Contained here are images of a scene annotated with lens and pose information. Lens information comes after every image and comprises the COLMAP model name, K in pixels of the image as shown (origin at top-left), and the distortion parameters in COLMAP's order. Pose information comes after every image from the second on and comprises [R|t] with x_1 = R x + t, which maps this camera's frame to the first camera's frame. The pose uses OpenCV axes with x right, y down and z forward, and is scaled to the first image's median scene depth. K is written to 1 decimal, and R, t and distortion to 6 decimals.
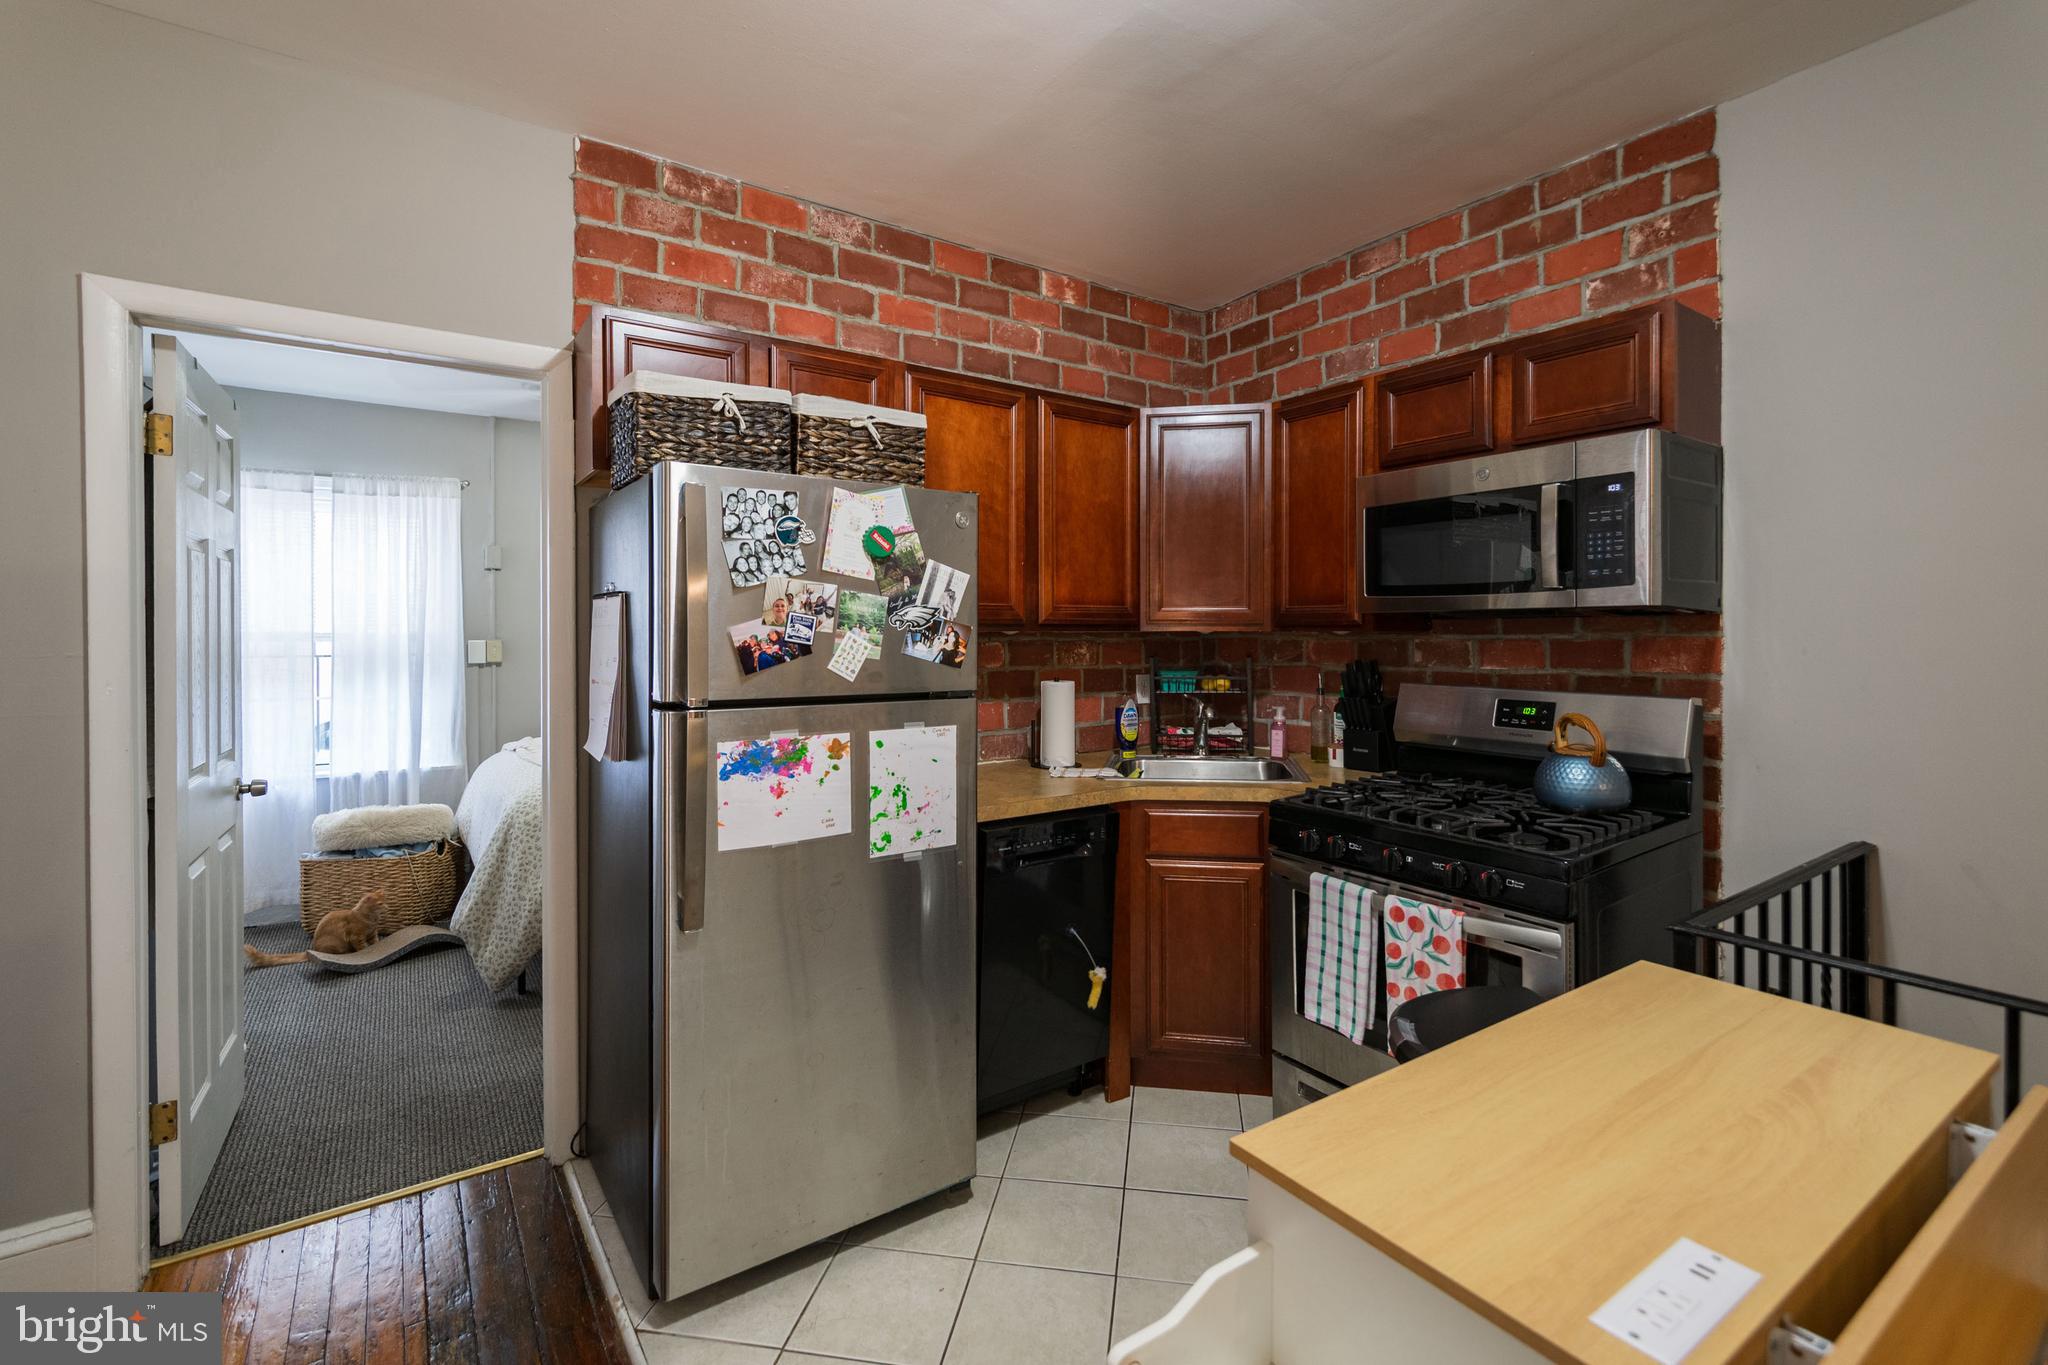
lens RADIAL K [[885.7, 0, 1022.1], [0, 885.7, 639.6], [0, 0, 1]] dist [-0.000089, 0.000121]
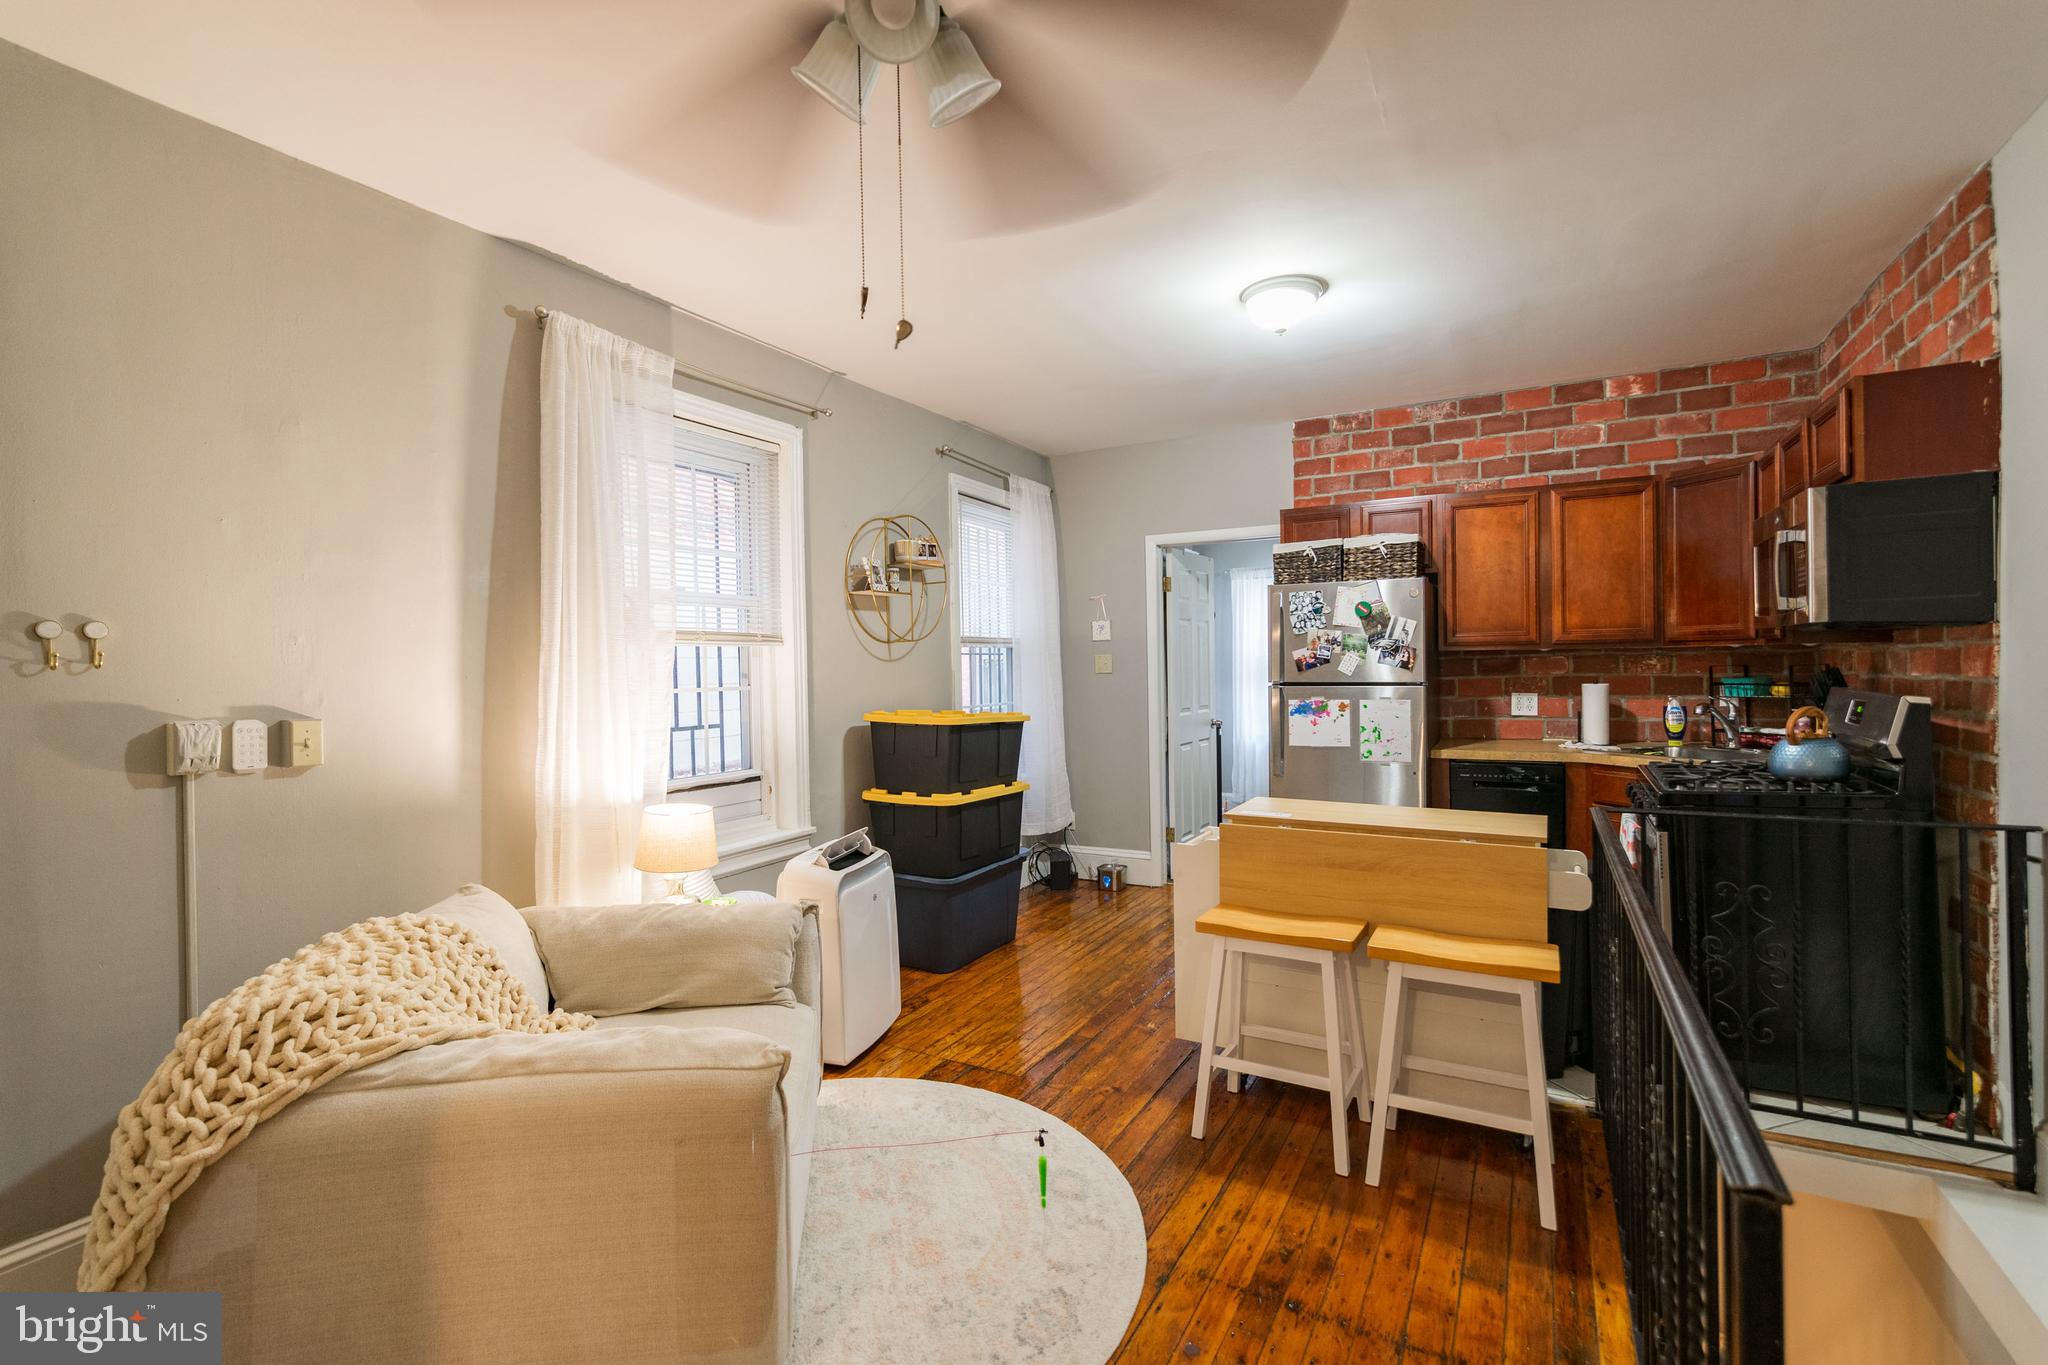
lens RADIAL K [[913.0, 0, 1025.1], [0, 913.0, 675.1], [0, 0, 1]] dist [0.011158, 0.000162]
pose [[0.428016, 0.006879, -0.903745, 1.308084], [0.009883, 0.999876, 0.012292, 0.009925], [0.903717, -0.014193, 0.427895, -0.578655]]
